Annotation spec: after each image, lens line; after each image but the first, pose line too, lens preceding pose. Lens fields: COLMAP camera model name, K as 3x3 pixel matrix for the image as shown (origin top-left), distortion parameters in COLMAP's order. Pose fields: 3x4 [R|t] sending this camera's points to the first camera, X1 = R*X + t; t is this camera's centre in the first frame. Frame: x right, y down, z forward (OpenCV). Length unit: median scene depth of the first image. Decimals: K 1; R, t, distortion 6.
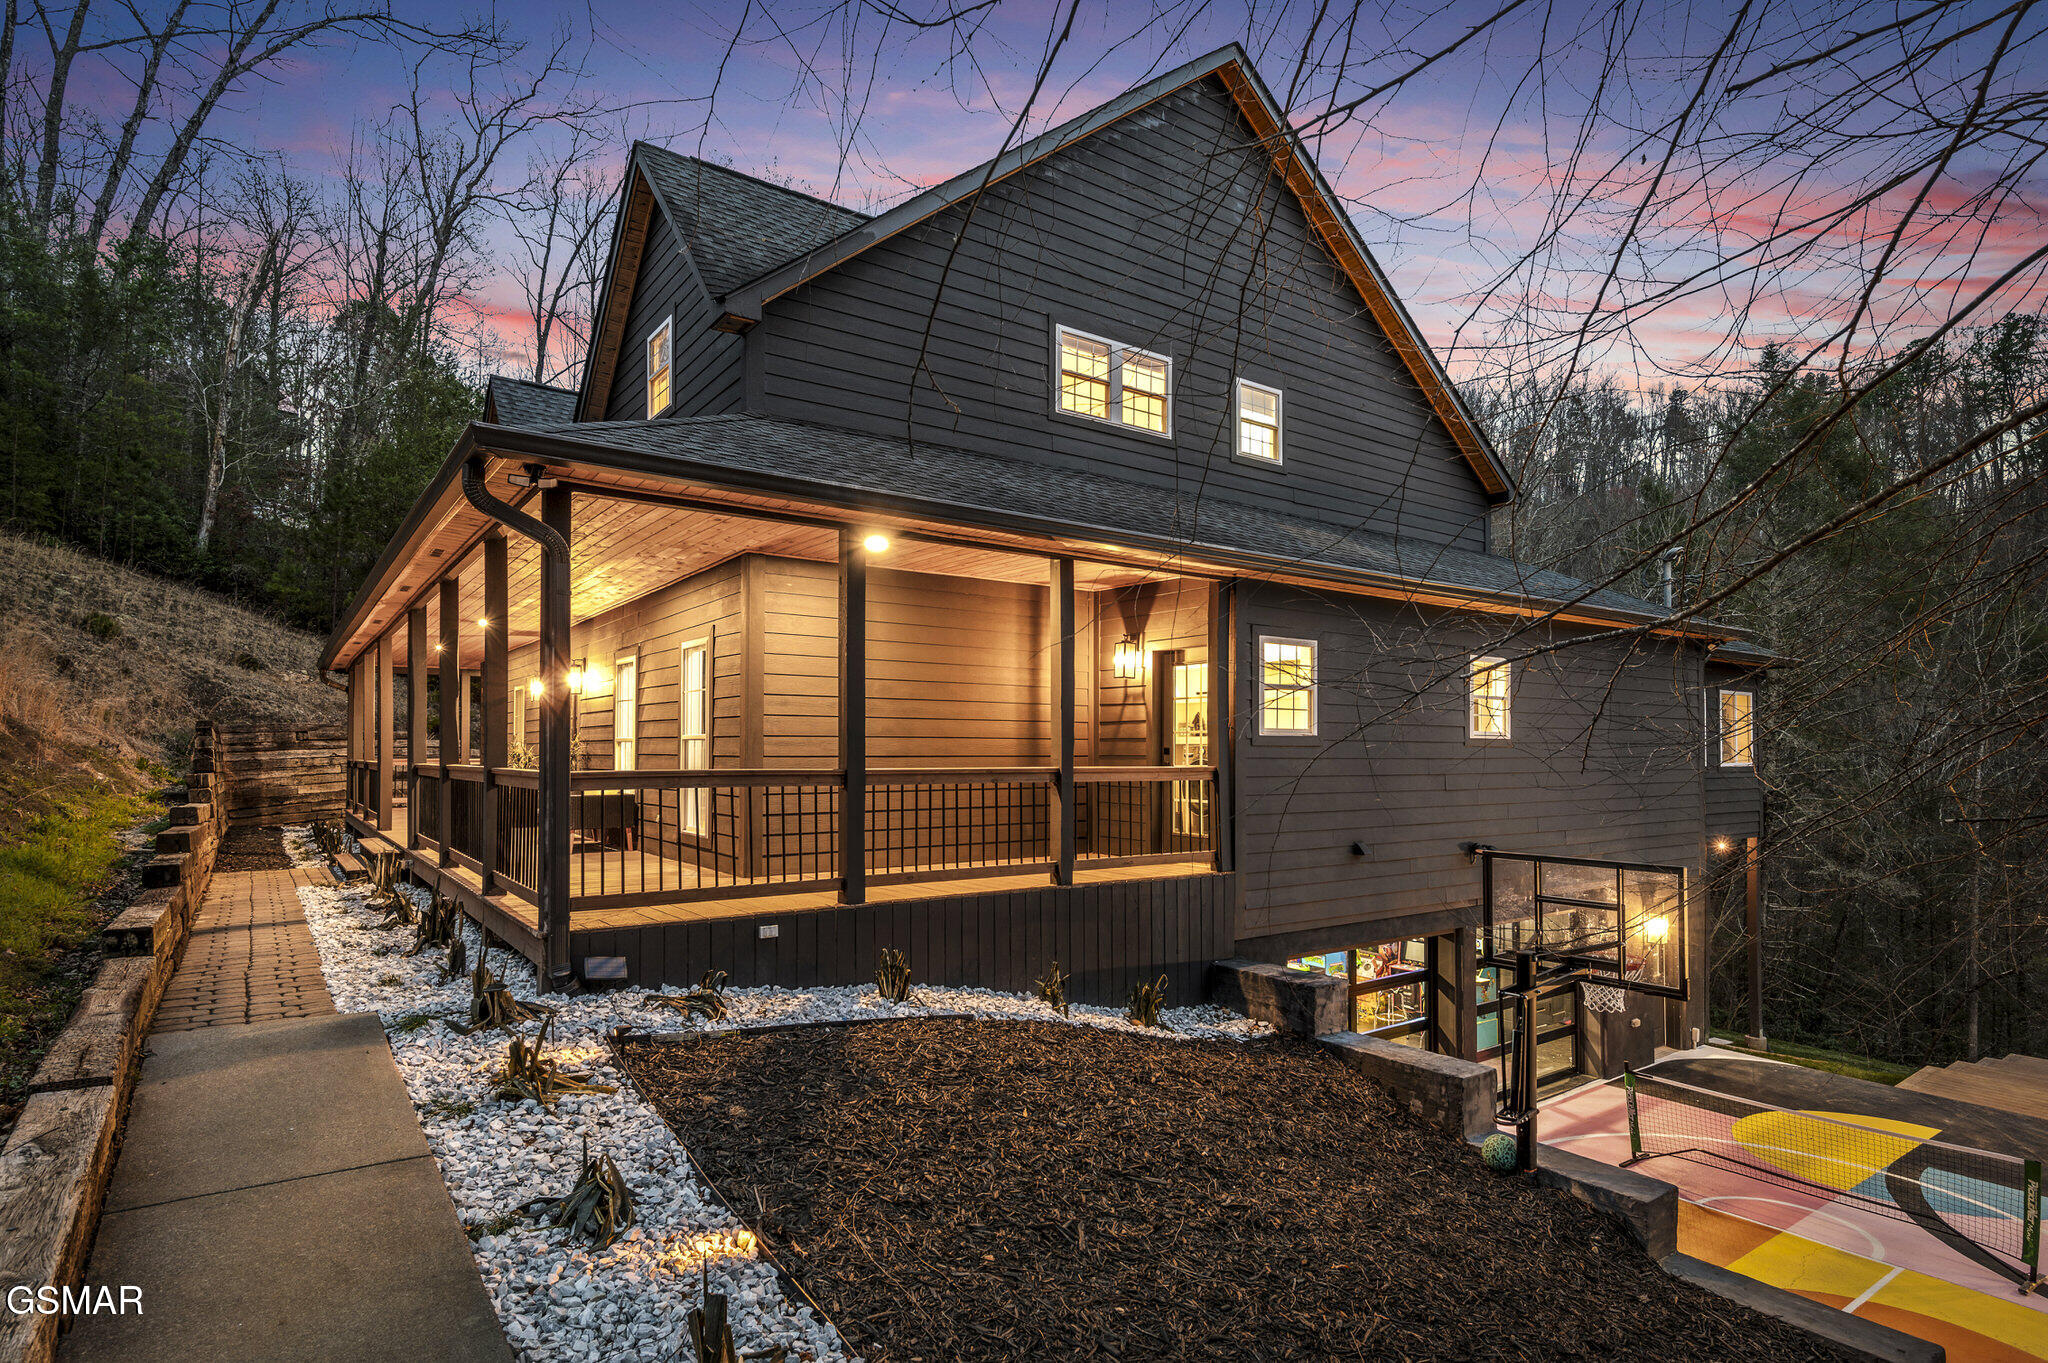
lens RADIAL K [[1070.6, 0, 1013.6], [0, 1070.6, 732.0], [0, 0, 1]] dist [0.004289, -0.002262]
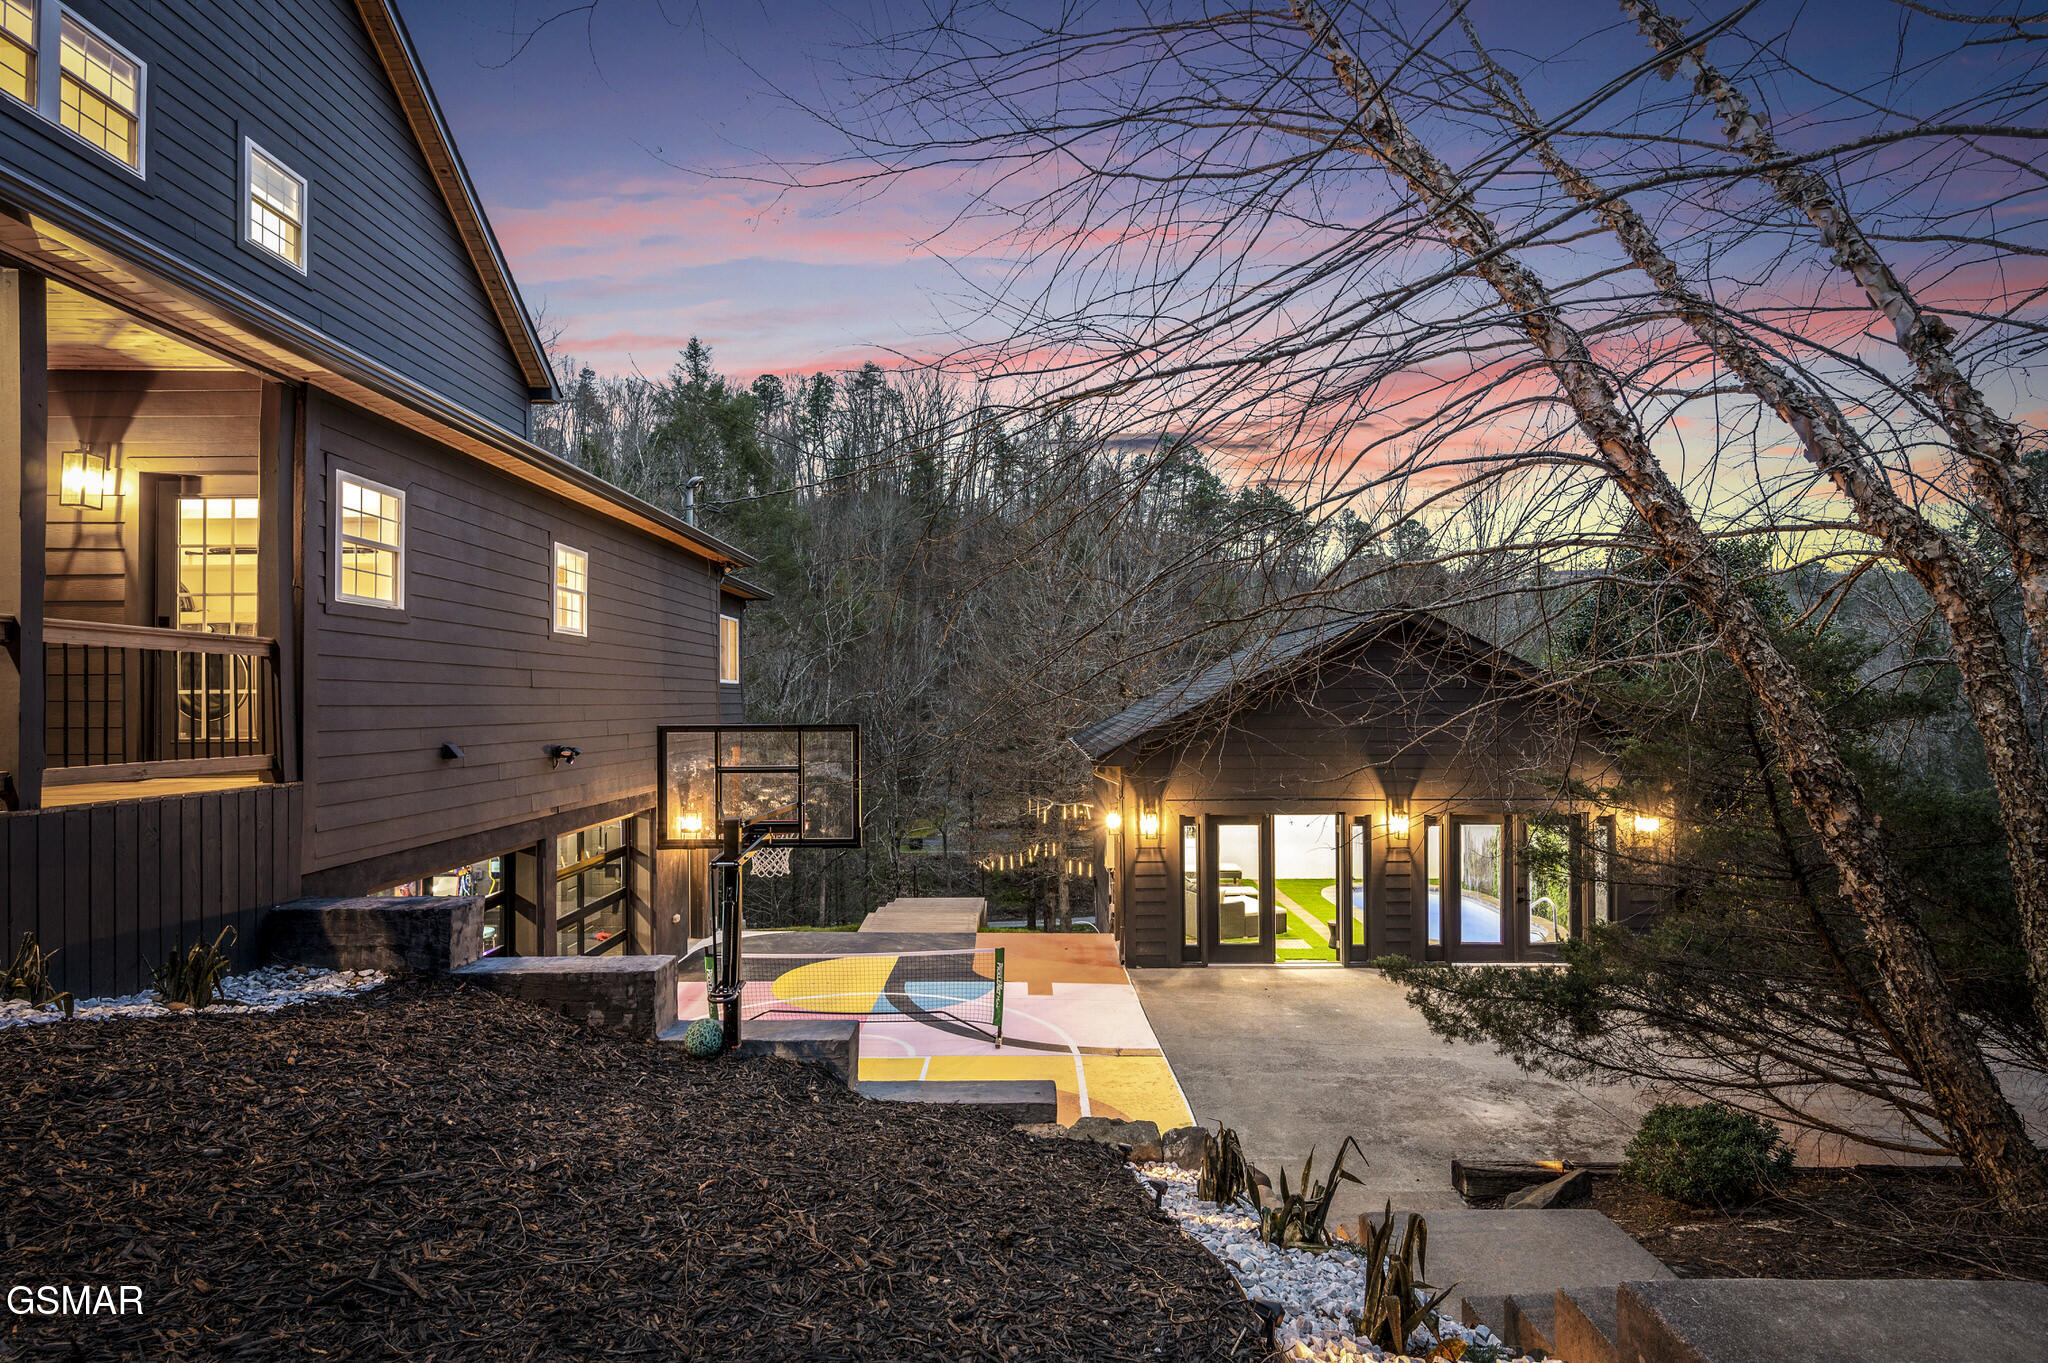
lens RADIAL K [[1070.6, 0, 1026.7], [0, 1070.6, 683.3], [0, 0, 1]] dist [0.004289, -0.002262]
pose [[0.582122, 0.004693, 0.813088, -0.091906], [-0.003446, 0.999989, -0.003304, 0.056598], [-0.813094, -0.000878, 0.582131, 0.149616]]
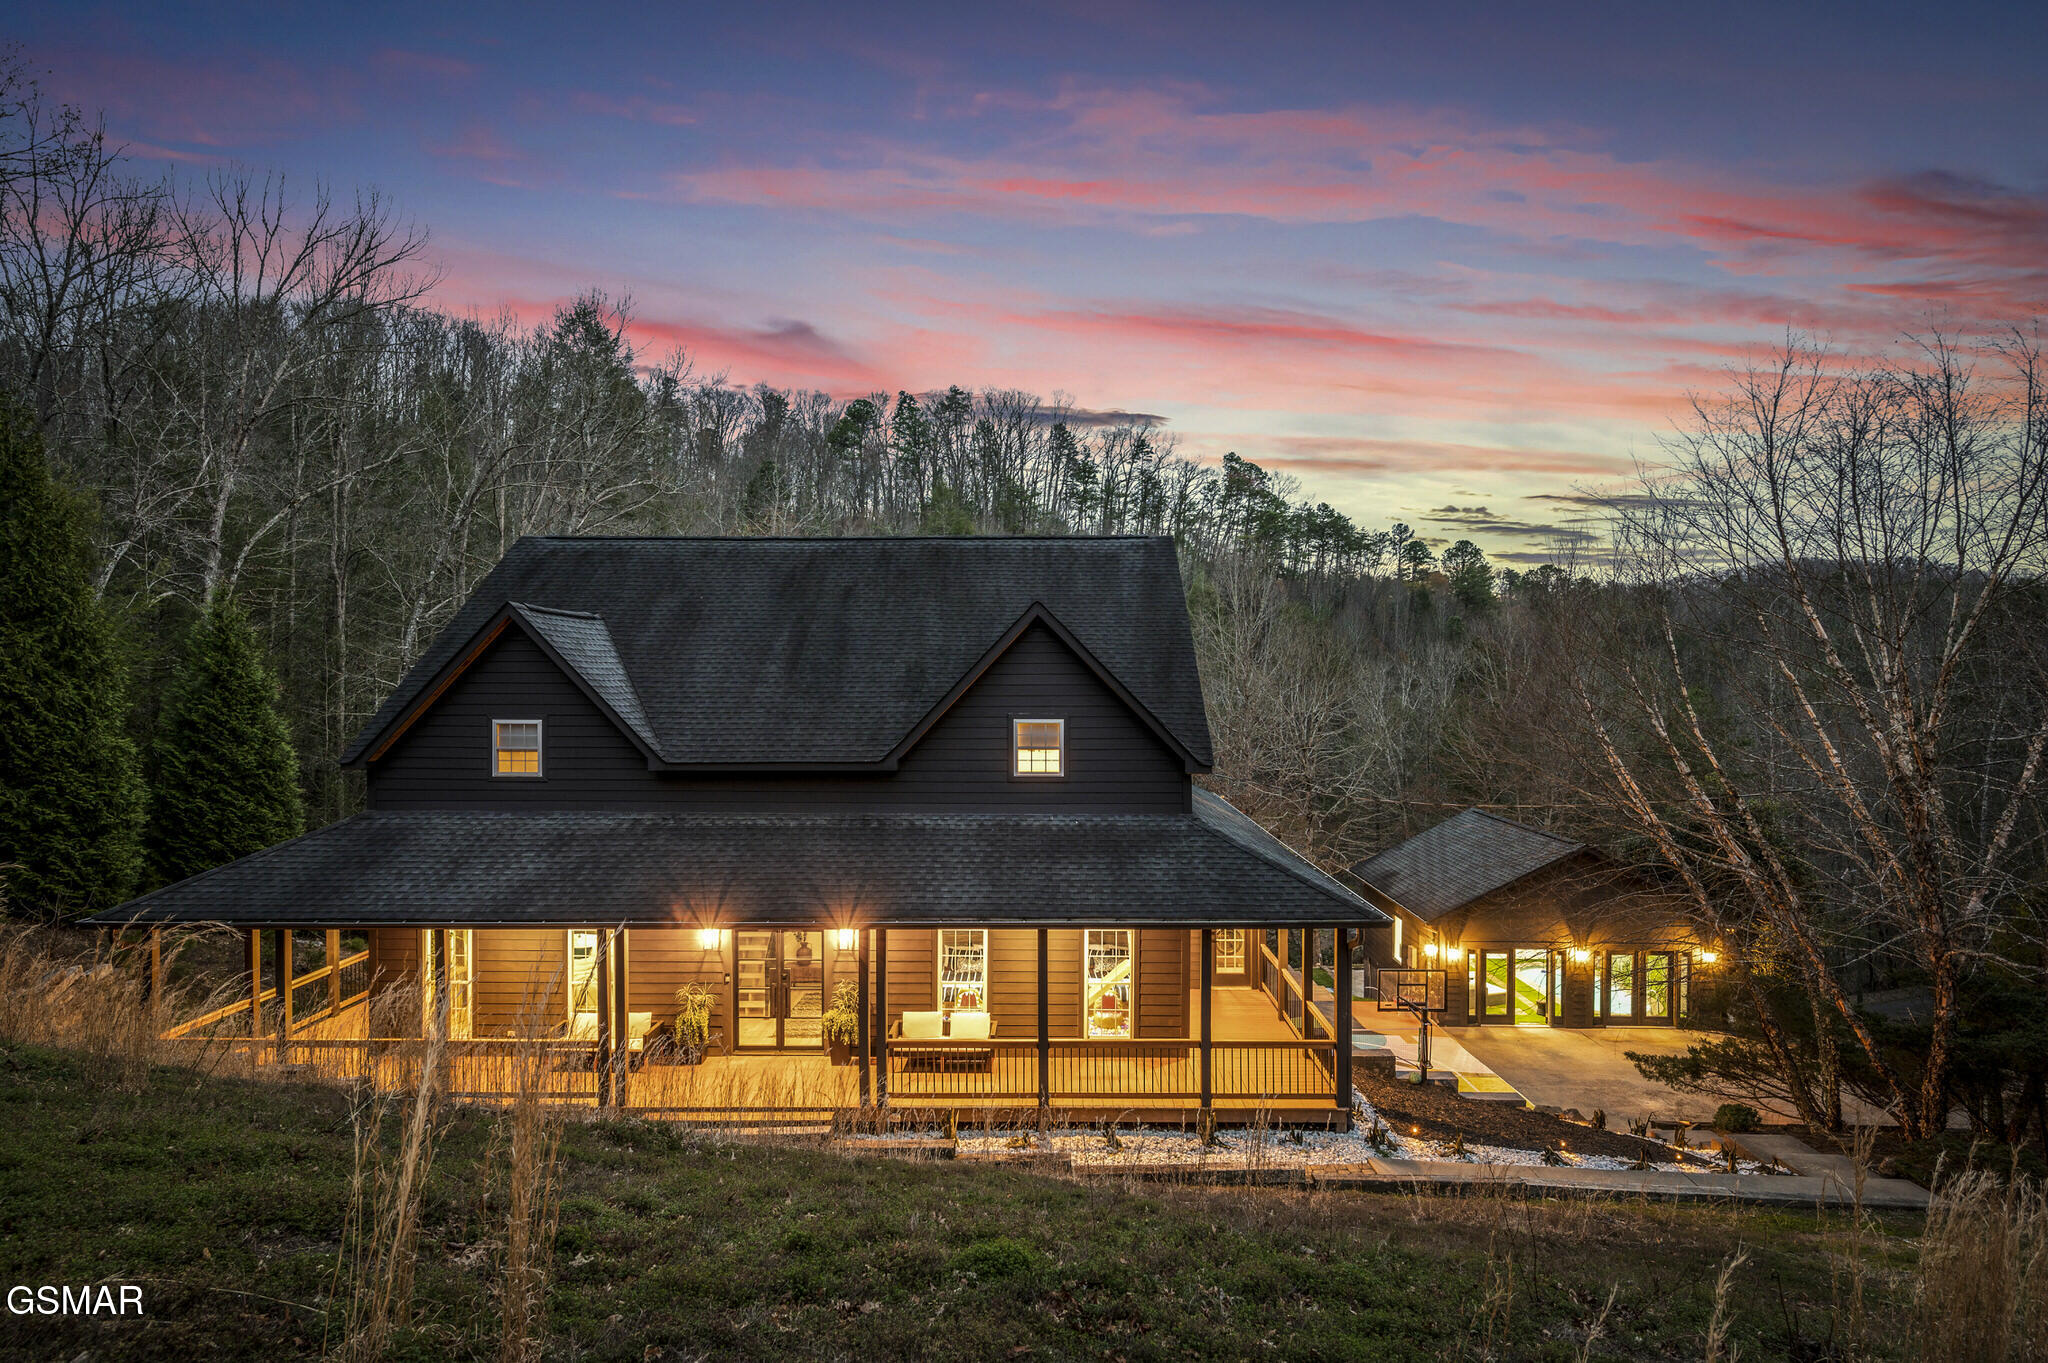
lens RADIAL K [[1070.6, 0, 1050.3], [0, 1070.6, 671.6], [0, 0, 1]] dist [0.004289, -0.002262]
pose [[0.588036, 0.002299, 0.808831, -1.622818], [-0.011128, 0.999924, 0.005247, -0.468126], [-0.808758, -0.012086, 0.588017, 0.066118]]
